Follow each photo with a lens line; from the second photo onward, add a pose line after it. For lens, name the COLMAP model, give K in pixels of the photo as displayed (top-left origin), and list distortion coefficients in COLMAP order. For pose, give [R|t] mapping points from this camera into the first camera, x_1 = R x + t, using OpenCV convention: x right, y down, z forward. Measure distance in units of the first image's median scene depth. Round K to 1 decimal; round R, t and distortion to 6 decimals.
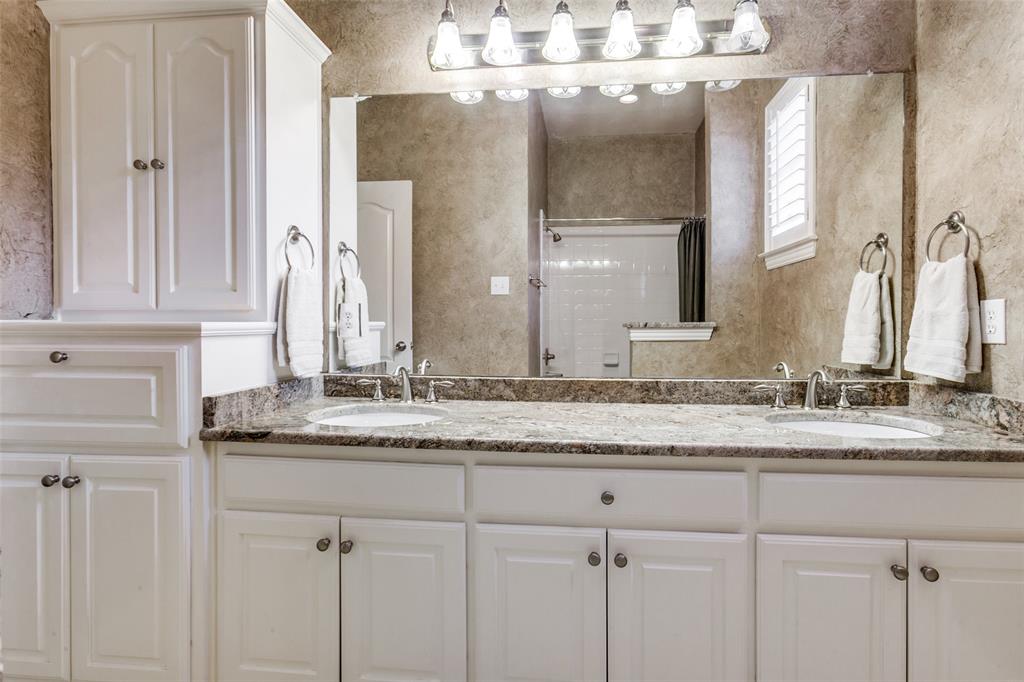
lens RADIAL K [[469.7, 0, 538.2], [0, 469.7, 325.9], [0, 0, 1]] dist [-0.029940, 0.019311]
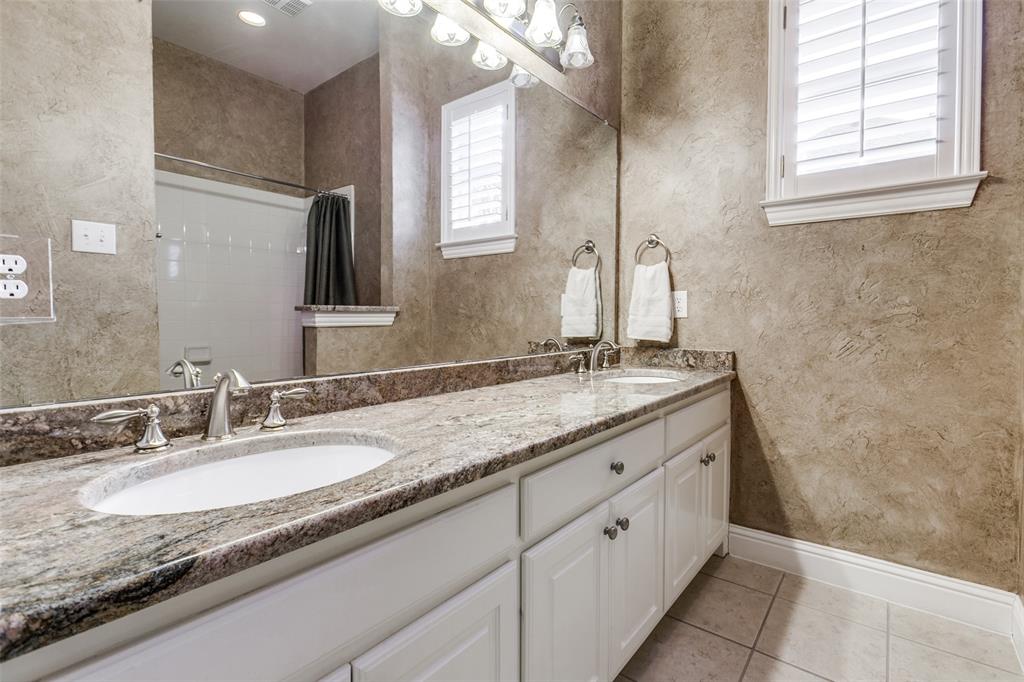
lens RADIAL K [[470.3, 0, 536.6], [0, 470.3, 323.5], [0, 0, 1]] dist [0.000744, 0.000112]
pose [[0.526361, -0.011580, 0.850183, -0.497778], [0.002202, 0.999922, 0.012256, 0.025885], [-0.850259, -0.004579, 0.526345, 0.384116]]
